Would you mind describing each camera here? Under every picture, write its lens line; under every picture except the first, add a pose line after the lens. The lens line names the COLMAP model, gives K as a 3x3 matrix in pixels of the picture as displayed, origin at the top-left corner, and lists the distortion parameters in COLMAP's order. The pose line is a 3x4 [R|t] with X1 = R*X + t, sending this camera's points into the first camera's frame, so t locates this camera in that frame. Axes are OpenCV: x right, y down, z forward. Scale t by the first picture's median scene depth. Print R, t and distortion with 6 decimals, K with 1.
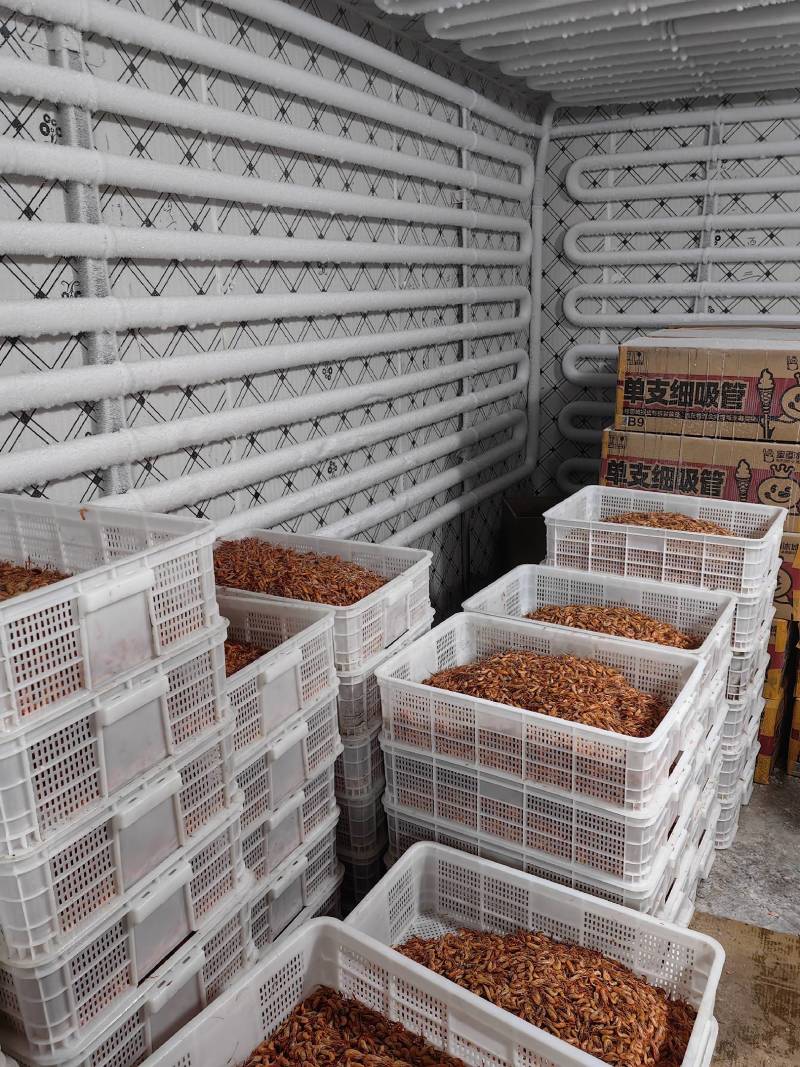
lens RADIAL K [[836.8, 0, 395.5], [0, 836.8, 539.1], [0, 0, 1]] dist [0.028497, -0.045246]
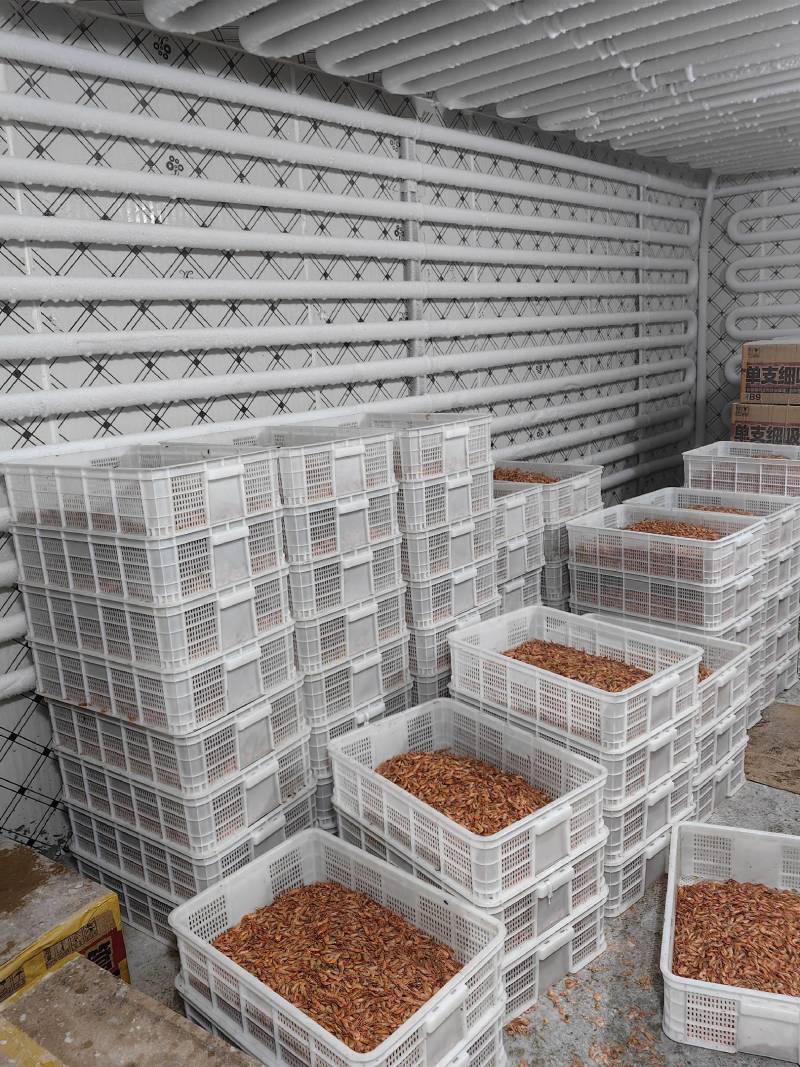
lens RADIAL K [[836.8, 0, 402.4], [0, 836.8, 529.7], [0, 0, 1]] dist [0.028497, -0.045246]
pose [[0.974343, 0.021256, -0.224061, 0.024586], [-0.033531, 0.998129, -0.051120, 0.186779], [0.222556, 0.057321, 0.973233, -0.540608]]
